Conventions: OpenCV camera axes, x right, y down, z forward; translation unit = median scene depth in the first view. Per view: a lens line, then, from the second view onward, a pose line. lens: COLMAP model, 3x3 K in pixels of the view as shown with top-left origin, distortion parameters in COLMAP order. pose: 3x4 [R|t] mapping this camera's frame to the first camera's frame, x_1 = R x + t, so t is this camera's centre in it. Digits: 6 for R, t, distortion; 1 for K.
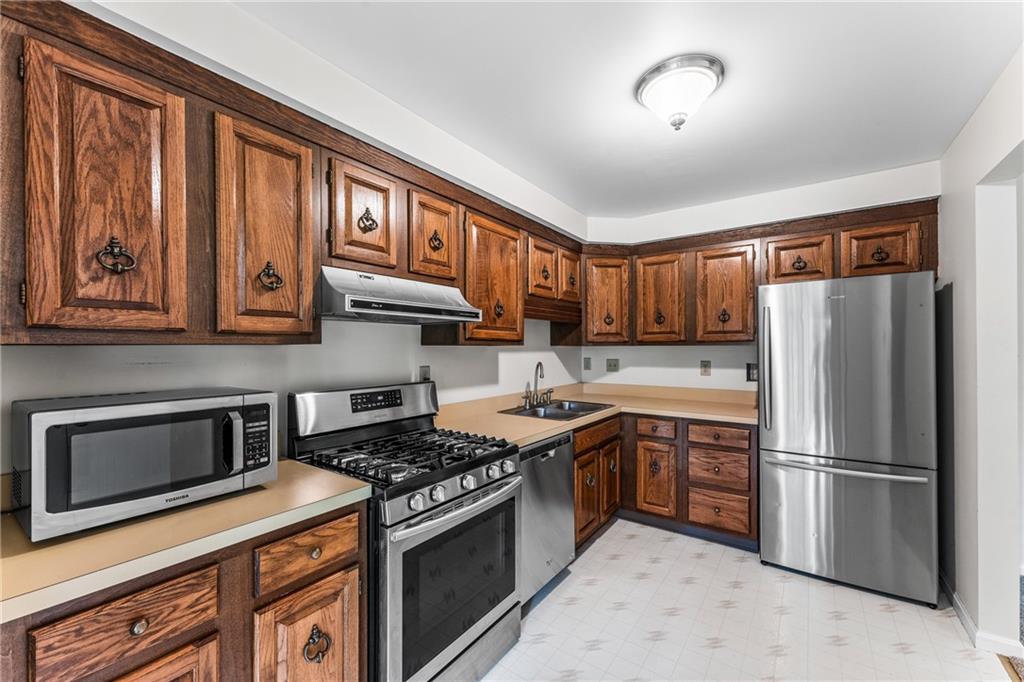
lens RADIAL K [[409.4, 0, 516.2], [0, 409.4, 338.4], [0, 0, 1]] dist [0.000163, -0.000230]
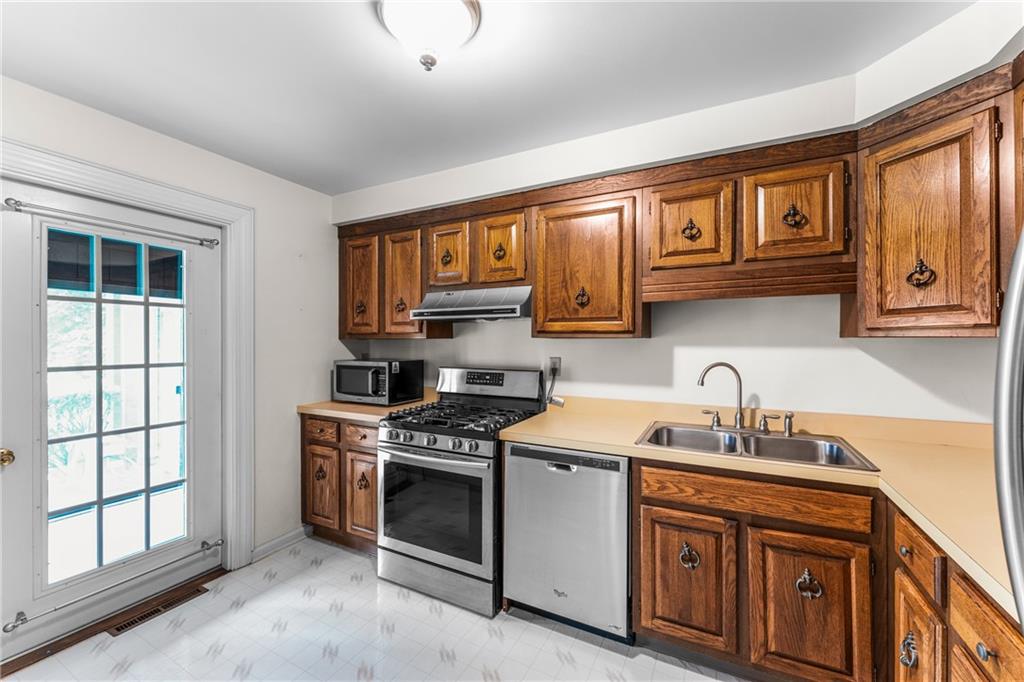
lens RADIAL K [[409.4, 0, 516.2], [0, 409.4, 338.4], [0, 0, 1]] dist [0.000163, -0.000230]
pose [[0.141484, -0.004592, -0.989930, 0.993267], [0.021575, 0.999766, -0.001555, 0.018950], [0.989705, -0.021137, 0.141550, 0.867688]]
